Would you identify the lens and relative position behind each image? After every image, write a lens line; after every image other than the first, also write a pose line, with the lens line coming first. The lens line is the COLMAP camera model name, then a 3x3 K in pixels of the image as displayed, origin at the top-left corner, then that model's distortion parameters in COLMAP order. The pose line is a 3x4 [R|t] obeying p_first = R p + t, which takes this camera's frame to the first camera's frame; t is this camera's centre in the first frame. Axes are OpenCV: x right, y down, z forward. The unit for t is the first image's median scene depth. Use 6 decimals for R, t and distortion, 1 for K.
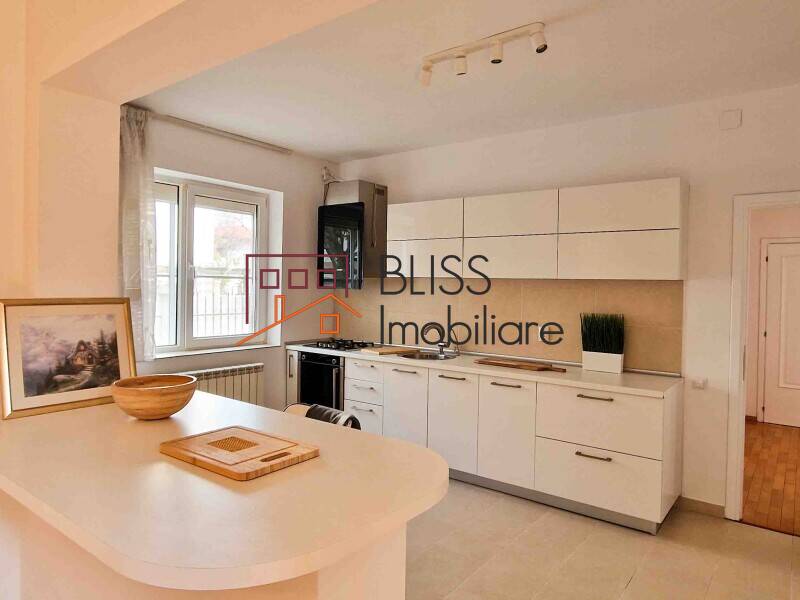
lens RADIAL K [[532.4, 0, 413.5], [0, 532.4, 293.9], [0, 0, 1]] dist [-0.009617, 0.001647]
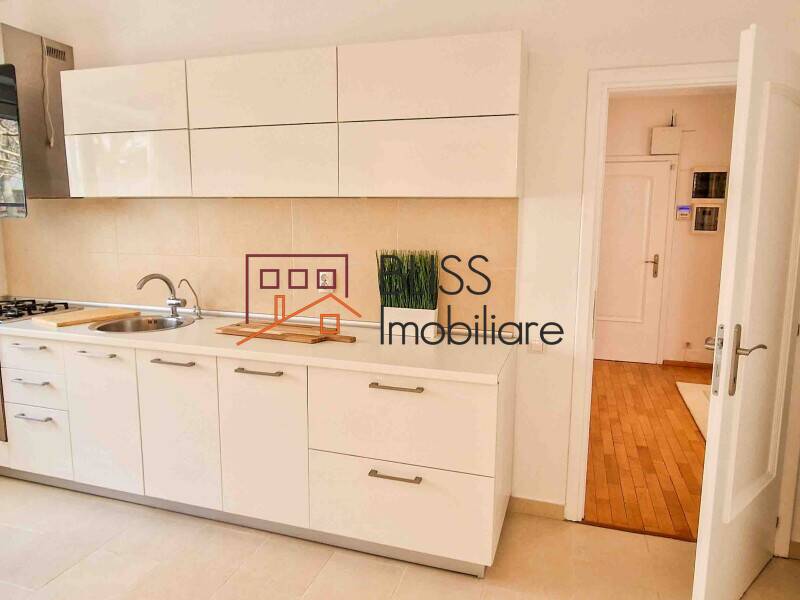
lens RADIAL K [[532.4, 0, 399.0], [0, 532.4, 298.4], [0, 0, 1]] dist [-0.009617, 0.001647]
pose [[0.950308, -0.056074, 0.306219, 0.137554], [0.012896, 0.989890, 0.141247, 0.002874], [-0.311044, -0.130279, 0.941424, 0.366847]]
